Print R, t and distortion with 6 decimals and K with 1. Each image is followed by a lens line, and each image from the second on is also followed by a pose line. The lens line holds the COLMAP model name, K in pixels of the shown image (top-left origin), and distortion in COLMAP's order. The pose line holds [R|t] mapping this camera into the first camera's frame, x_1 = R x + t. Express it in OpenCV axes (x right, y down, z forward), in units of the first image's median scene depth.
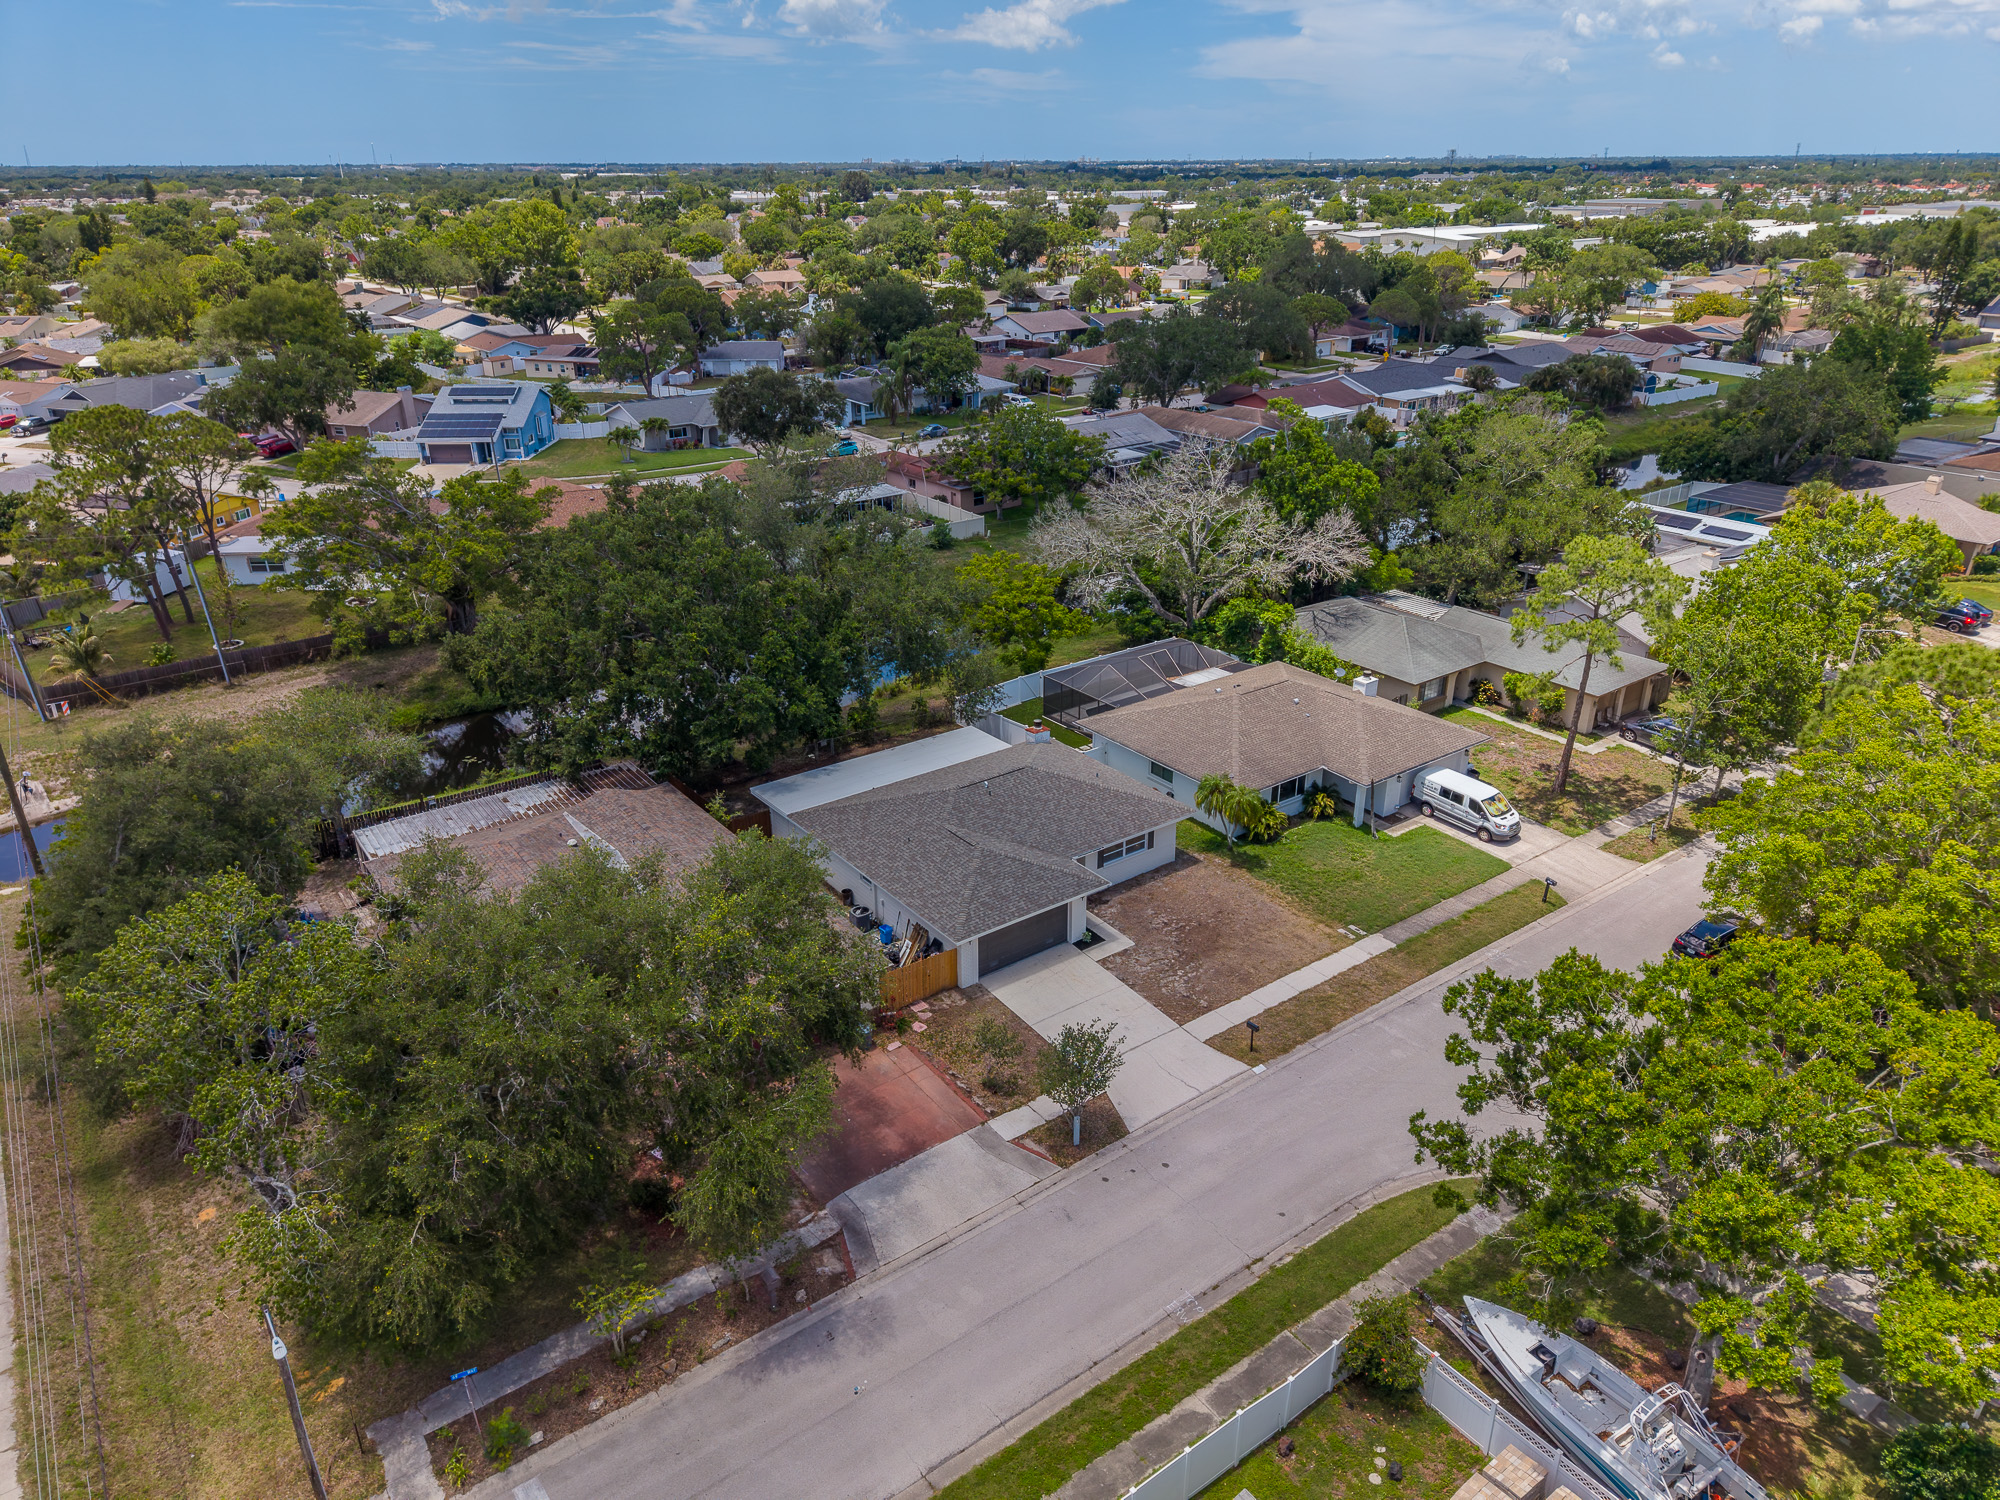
lens RADIAL K [[1343.0, 0, 997.3], [0, 1343.0, 747.0], [0, 0, 1]] dist [0.010788, -0.002951]
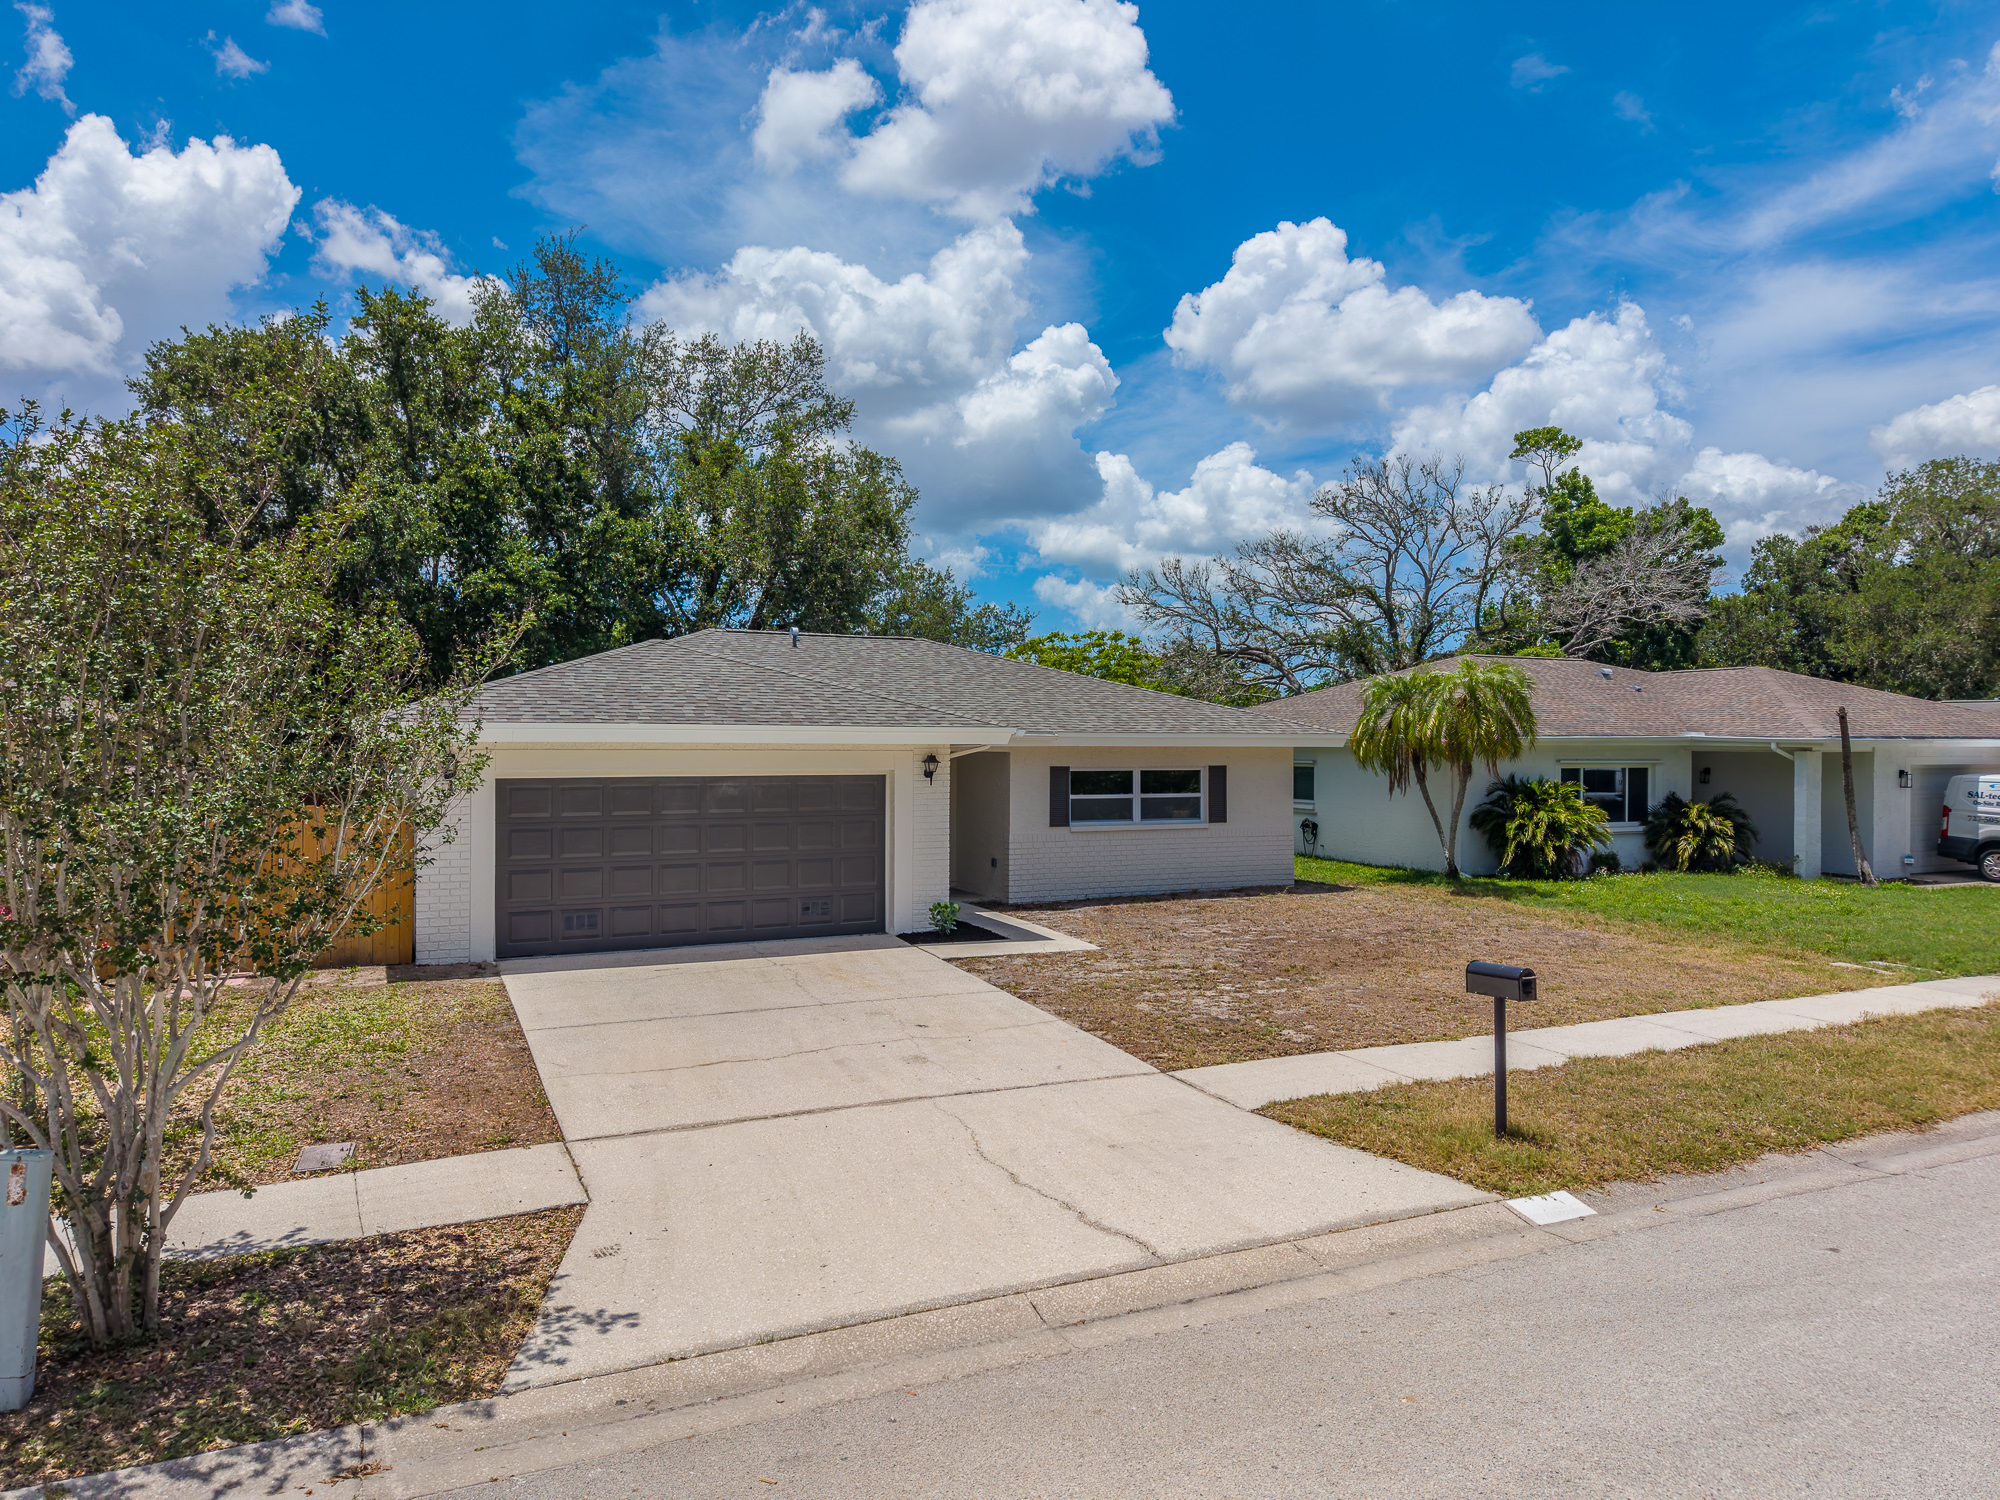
lens RADIAL K [[1375.9, 0, 993.2], [0, 1375.9, 725.6], [0, 0, 1]] dist [0.004617, -0.002379]
pose [[0.981556, 0.012121, -0.190788, 0.121729], [-0.087003, 0.916969, -0.389355, 0.197899], [0.170227, 0.398773, 0.901112, 0.620999]]
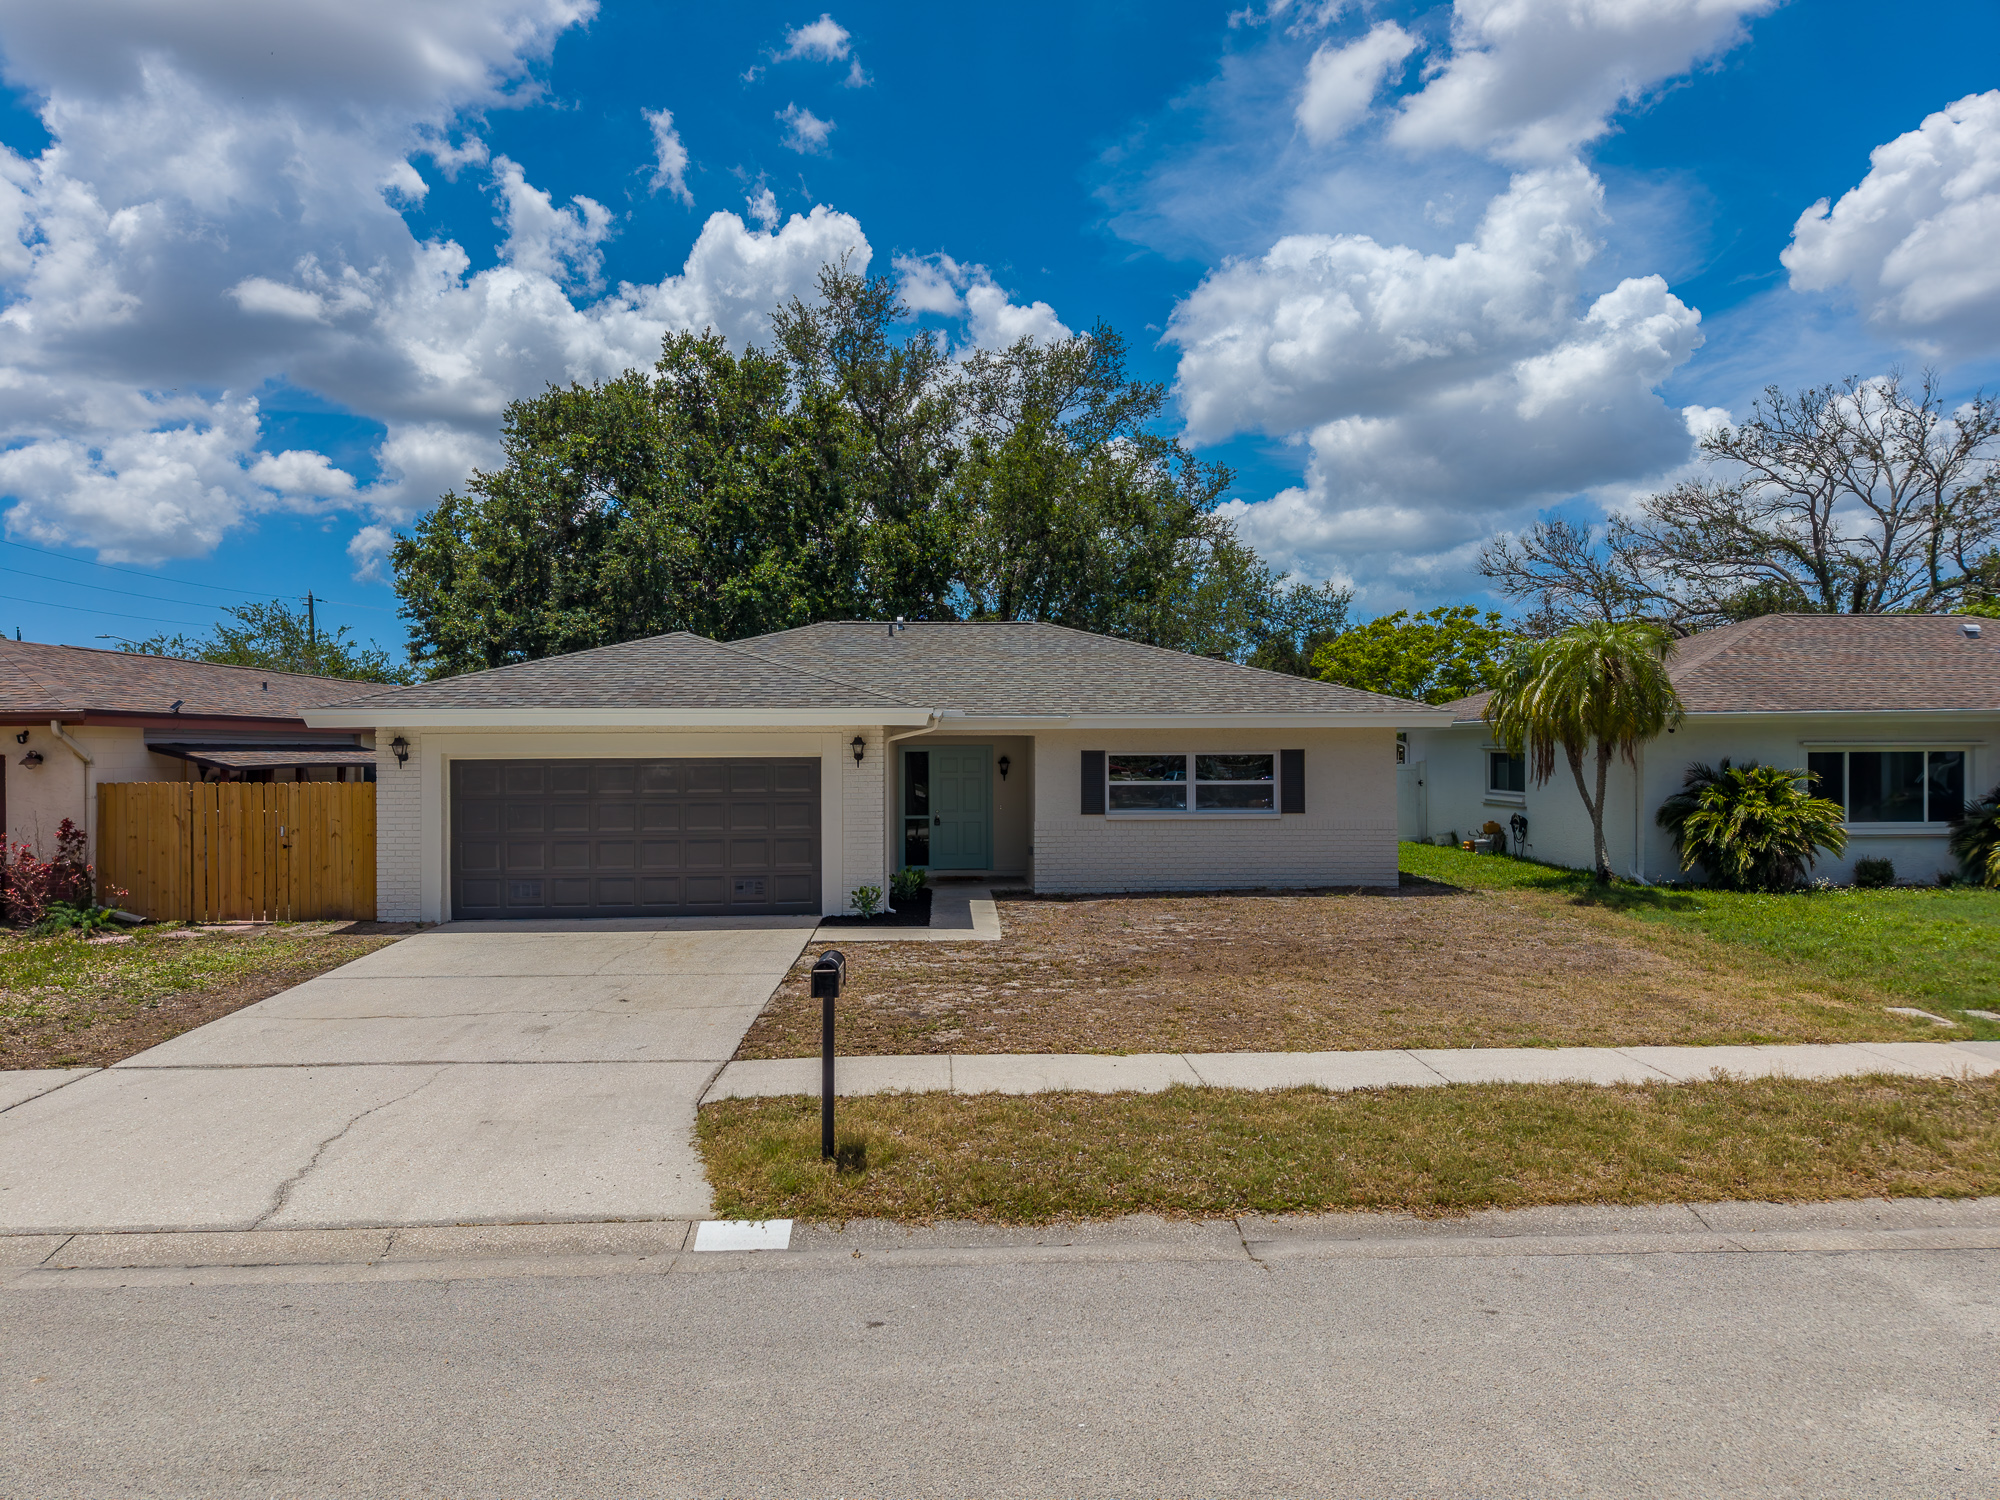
lens RADIAL K [[1375.9, 0, 993.2], [0, 1375.9, 725.6], [0, 0, 1]] dist [0.004617, -0.002379]
pose [[0.828526, 0.002438, -0.559945, 0.235153], [-0.221373, 0.919950, -0.323551, 0.176868], [0.514333, 0.392028, 0.762742, 0.675622]]
